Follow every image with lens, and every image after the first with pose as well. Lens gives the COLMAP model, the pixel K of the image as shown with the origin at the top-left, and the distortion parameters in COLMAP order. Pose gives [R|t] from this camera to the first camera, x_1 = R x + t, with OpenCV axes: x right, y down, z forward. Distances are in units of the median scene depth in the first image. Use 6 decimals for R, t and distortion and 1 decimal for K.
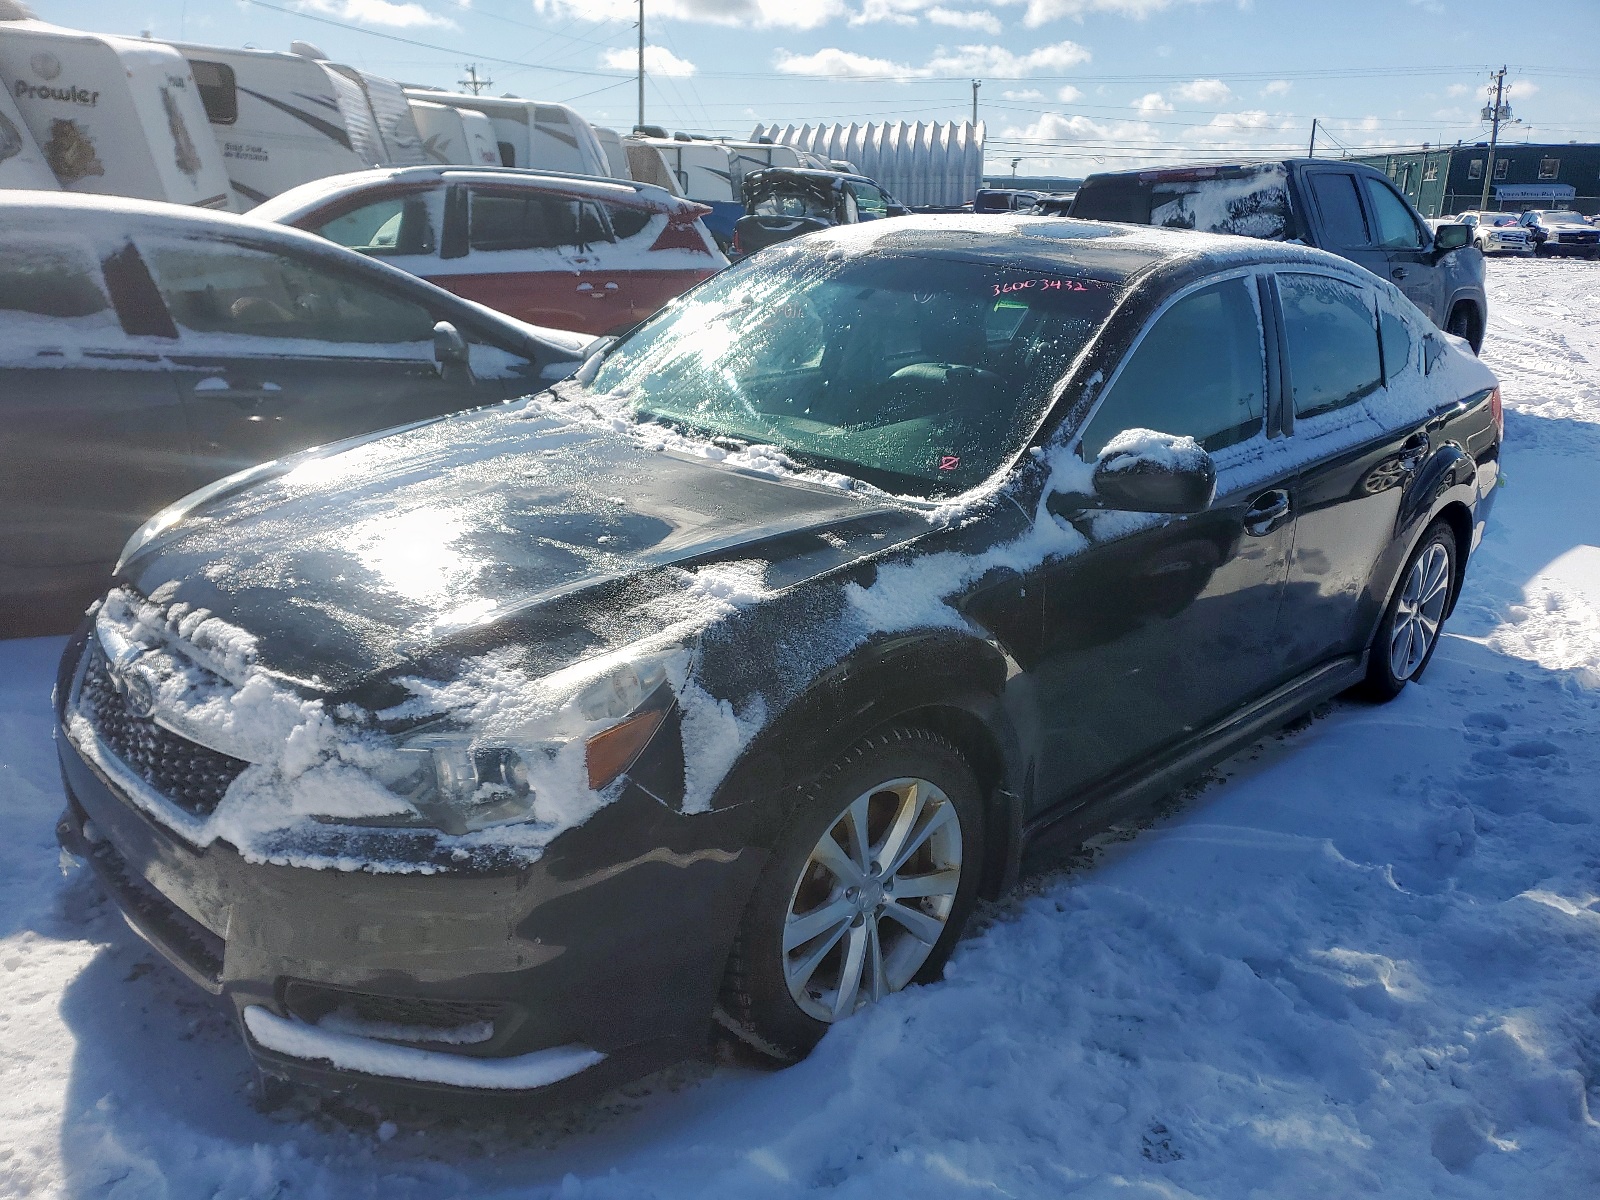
lens RADIAL K [[1310.3, 0, 837.8], [0, 1310.3, 599.1], [0, 0, 1]] dist [0.073170, -0.086293]
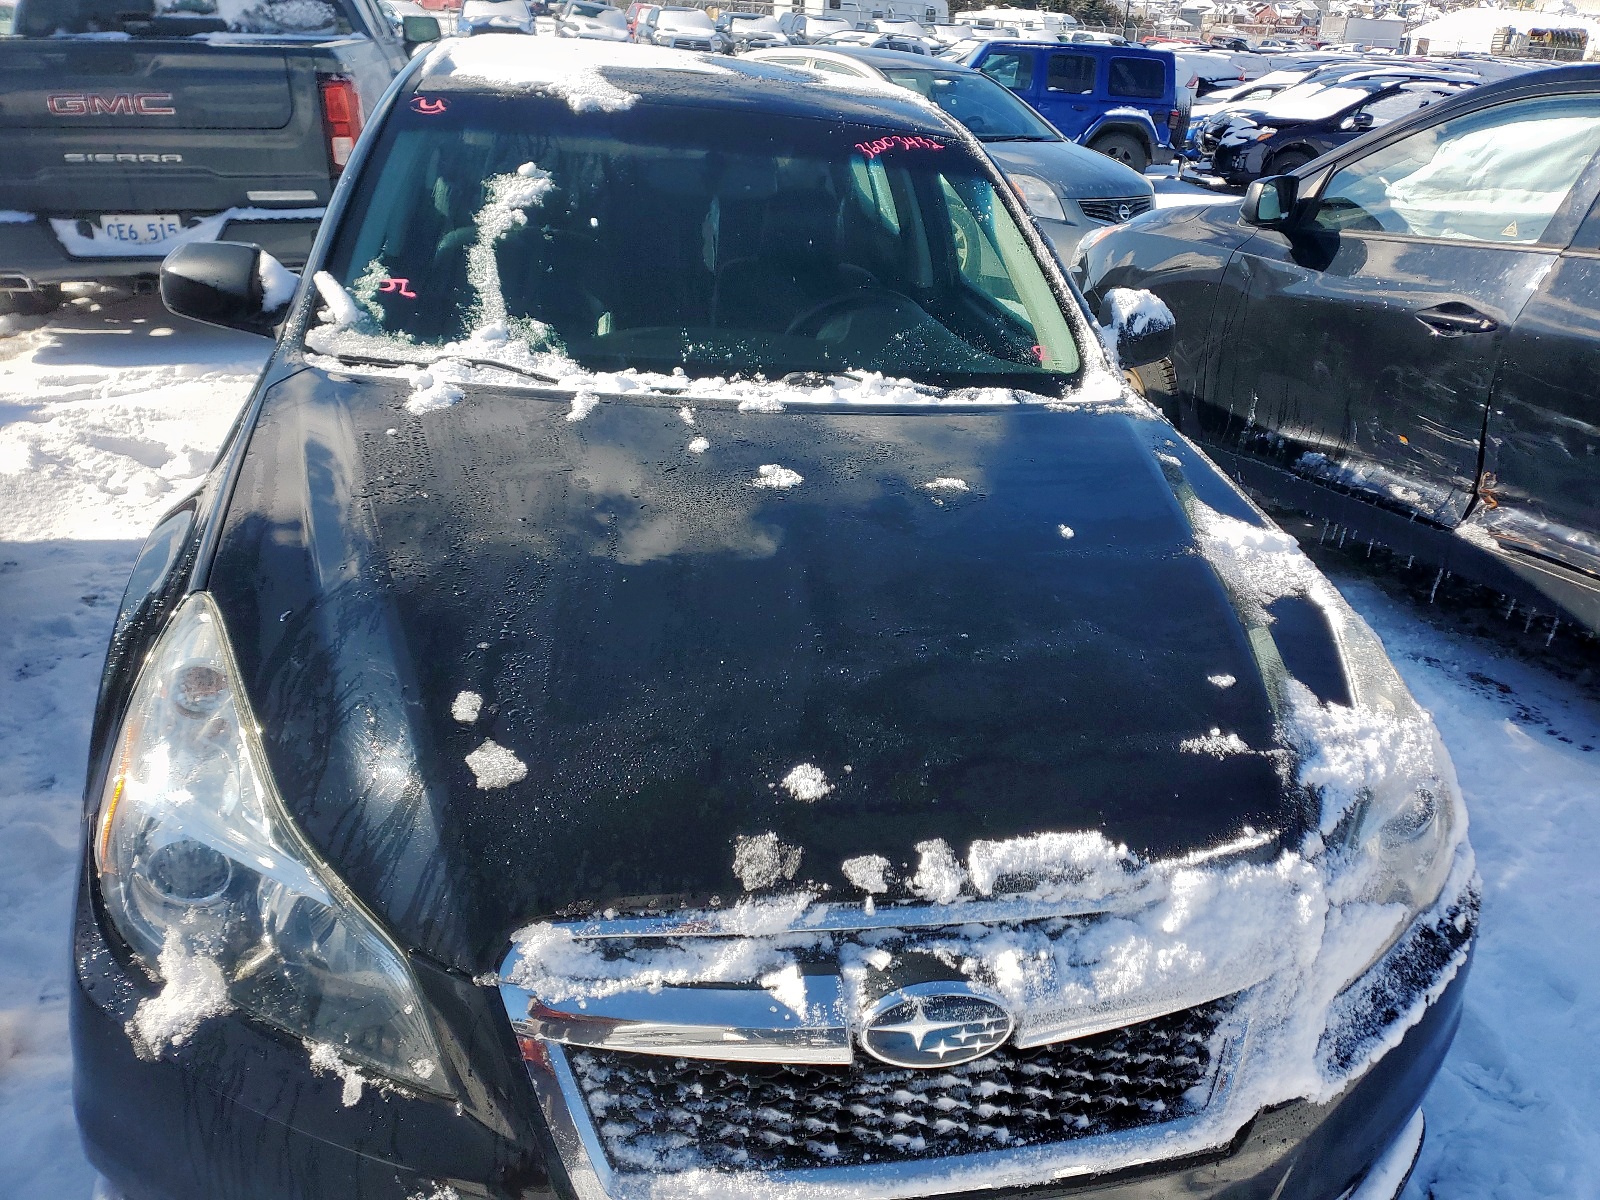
lens RADIAL K [[1310.3, 0, 837.8], [0, 1310.3, 599.1], [0, 0, 1]] dist [0.073170, -0.086293]
pose [[0.484617, -0.311549, 0.817364, -1.000024], [0.162202, 0.950223, 0.266020, -0.265585], [-0.859556, 0.003661, 0.511028, 0.817112]]
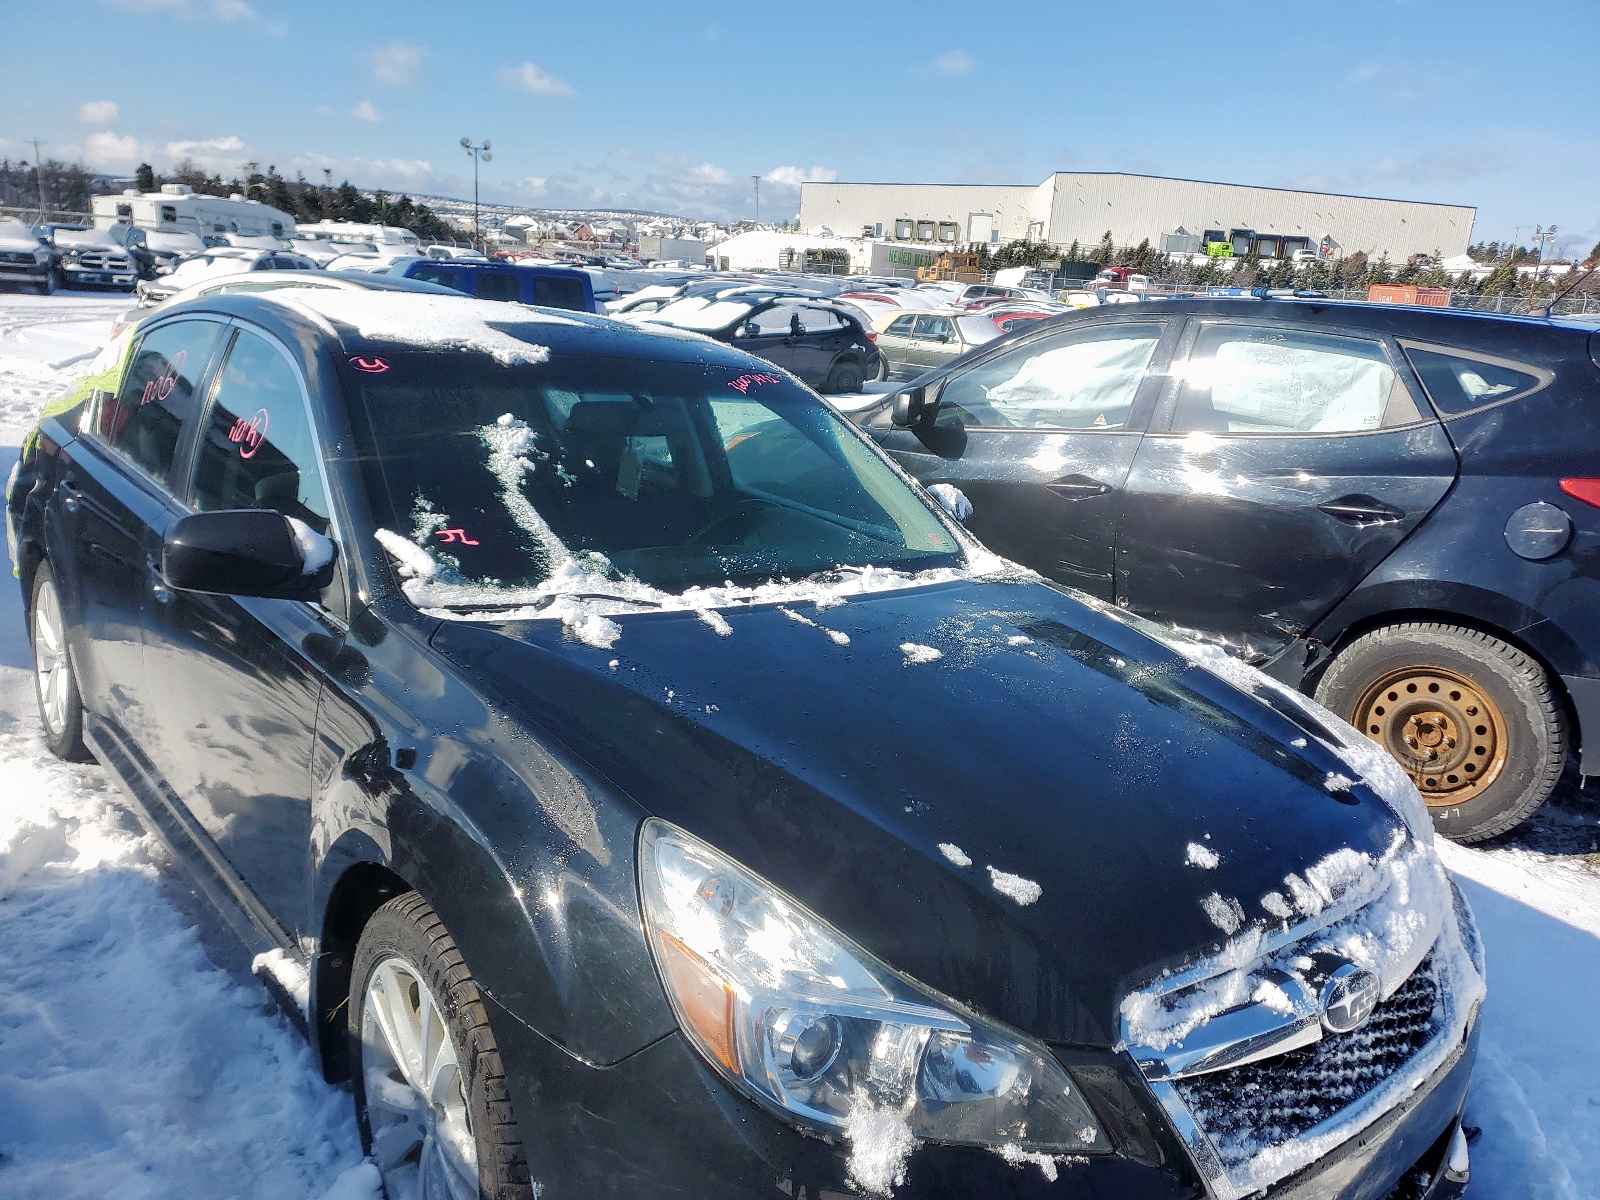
lens RADIAL K [[1310.3, 0, 837.8], [0, 1310.3, 599.1], [0, 0, 1]] dist [0.073170, -0.086293]
pose [[-0.007560, -0.226174, 0.974057, -1.308455], [0.197183, 0.954623, 0.223192, -0.409882], [-0.980338, 0.193755, 0.037381, 1.310359]]
